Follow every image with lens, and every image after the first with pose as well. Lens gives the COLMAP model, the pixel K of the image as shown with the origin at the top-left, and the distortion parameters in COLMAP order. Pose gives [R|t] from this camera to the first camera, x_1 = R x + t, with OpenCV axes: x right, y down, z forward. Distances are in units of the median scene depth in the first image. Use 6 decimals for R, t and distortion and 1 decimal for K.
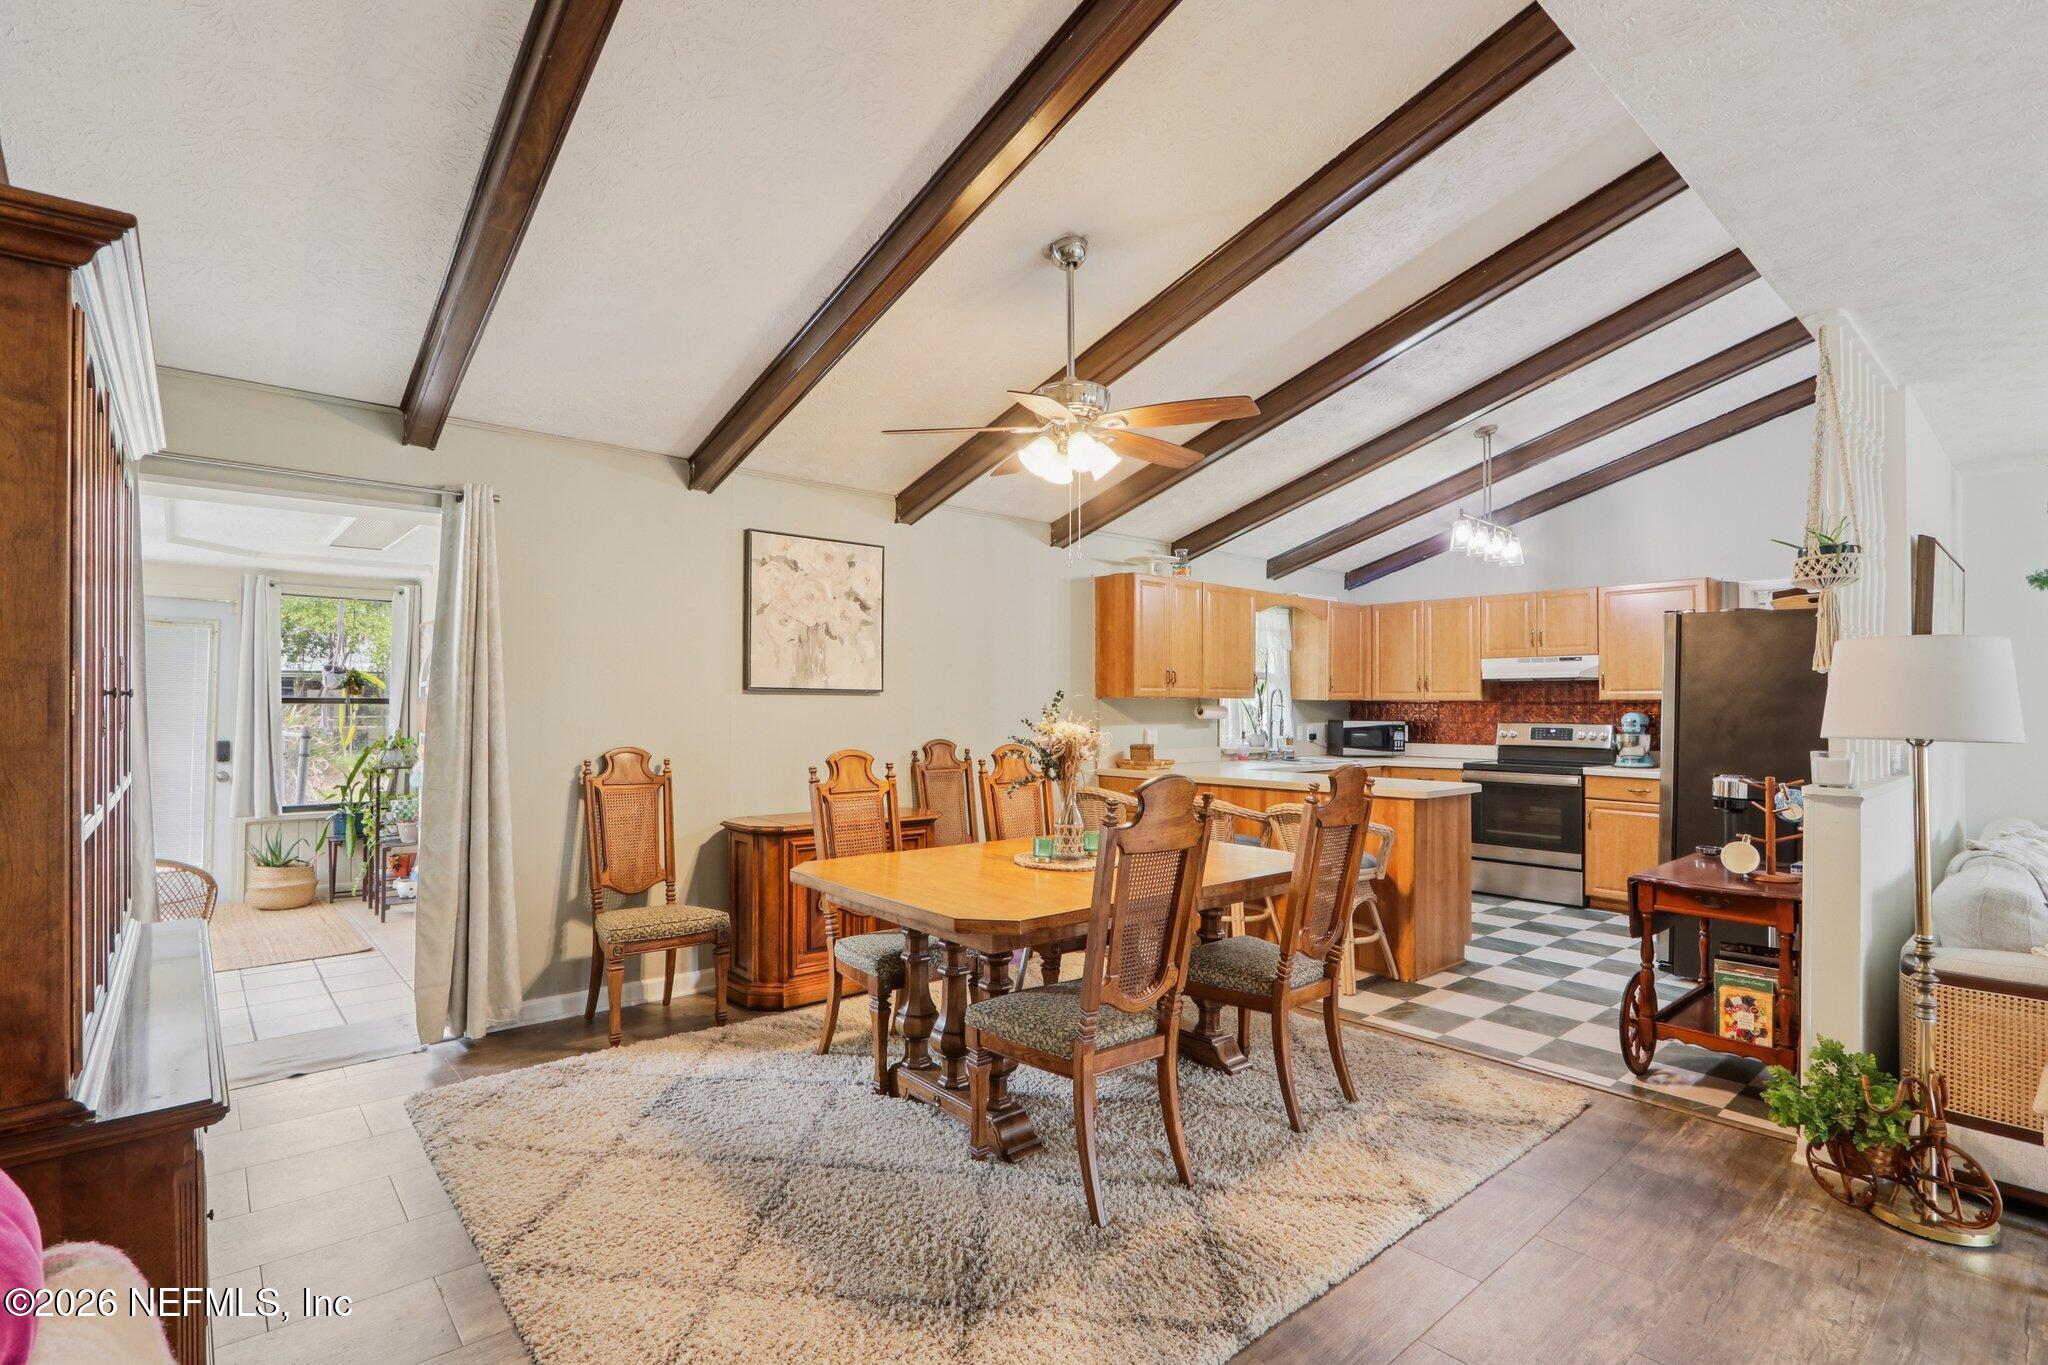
lens RADIAL K [[958.9, 0, 1010.8], [0, 958.9, 684.4], [0, 0, 1]] dist [-0.014814, 0.002407]
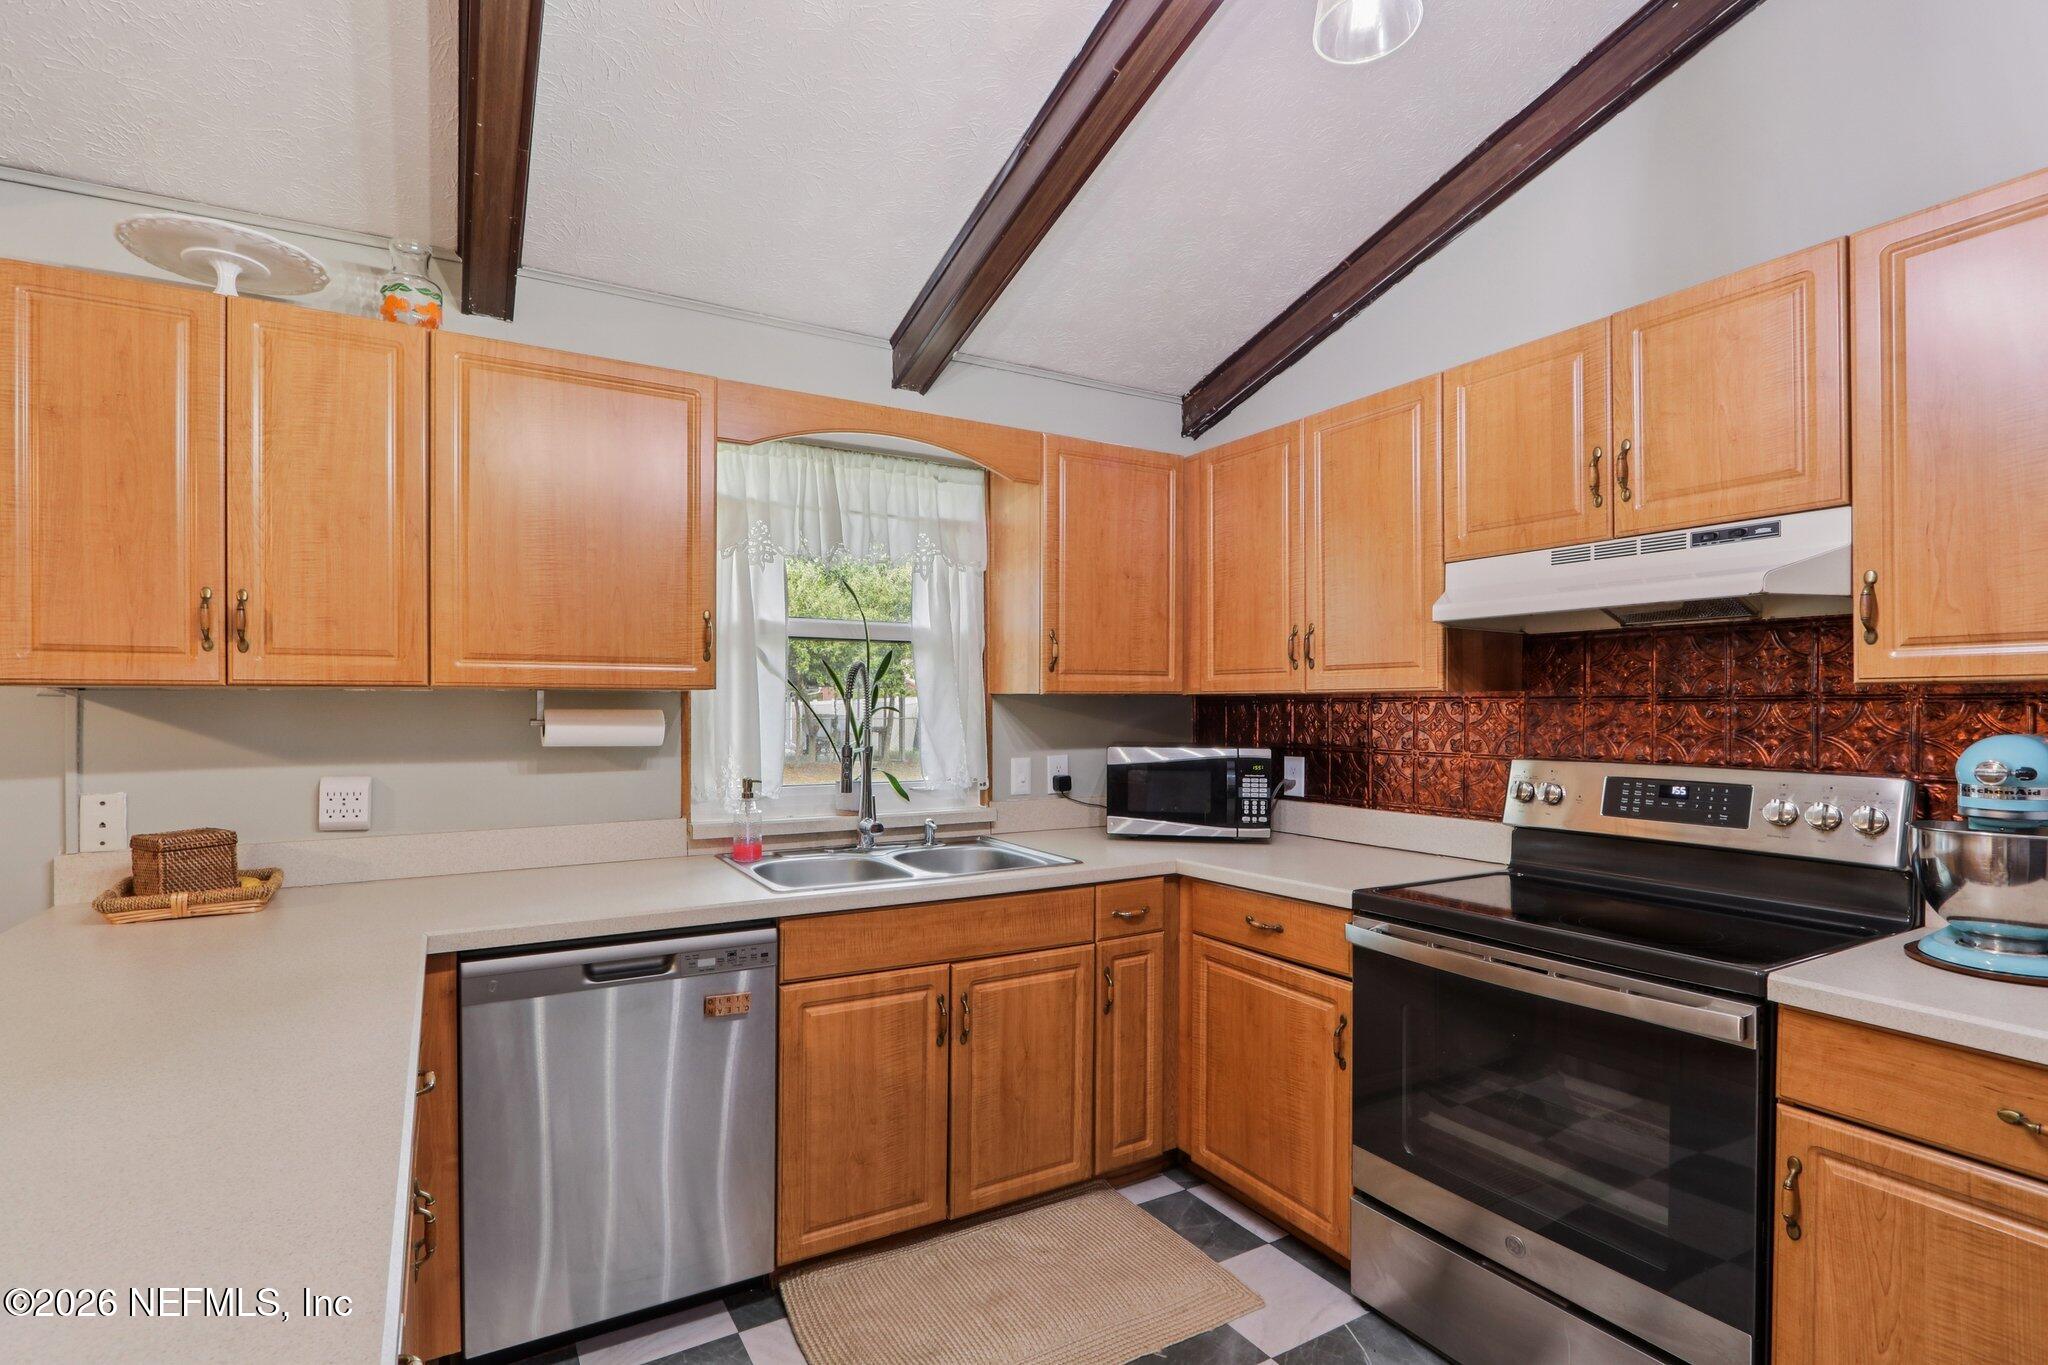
lens RADIAL K [[958.9, 0, 1006.8], [0, 958.9, 703.0], [0, 0, 1]] dist [-0.014814, 0.002407]
pose [[0.981598, -0.004961, -0.190896, 0.412822], [0.008528, 0.999804, 0.017872, 0.013911], [0.190770, -0.019171, 0.981448, 0.658674]]
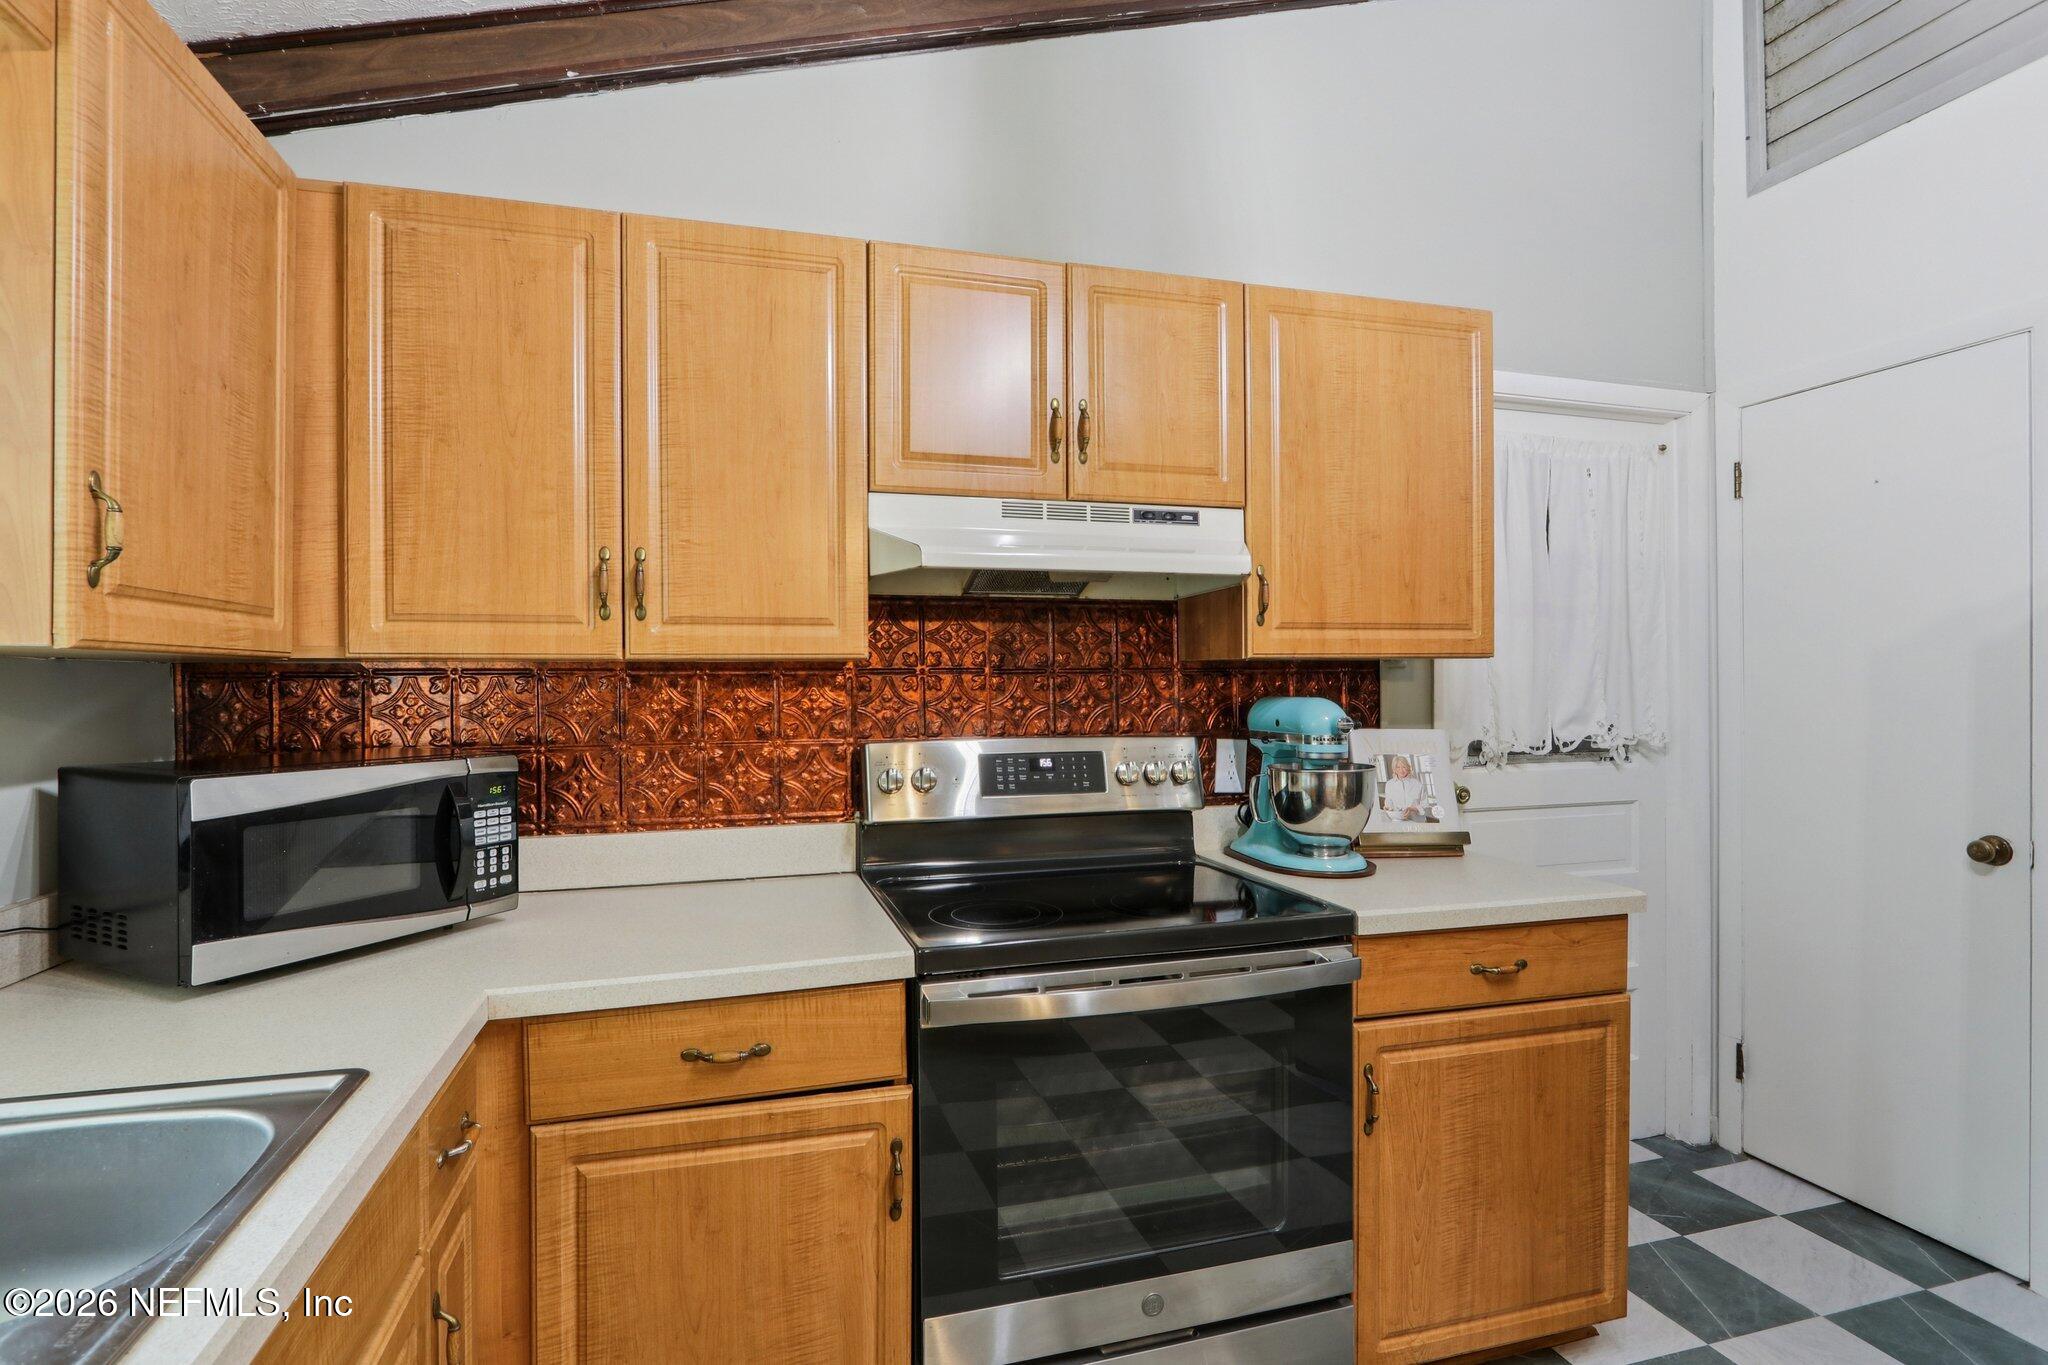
lens RADIAL K [[958.9, 0, 982.5], [0, 958.9, 684.8], [0, 0, 1]] dist [-0.014814, 0.002407]
pose [[0.438583, -0.009698, 0.898638, 0.283433], [-0.011398, 0.999801, 0.016353, 0.019264], [-0.898618, -0.017415, 0.438385, 0.874652]]
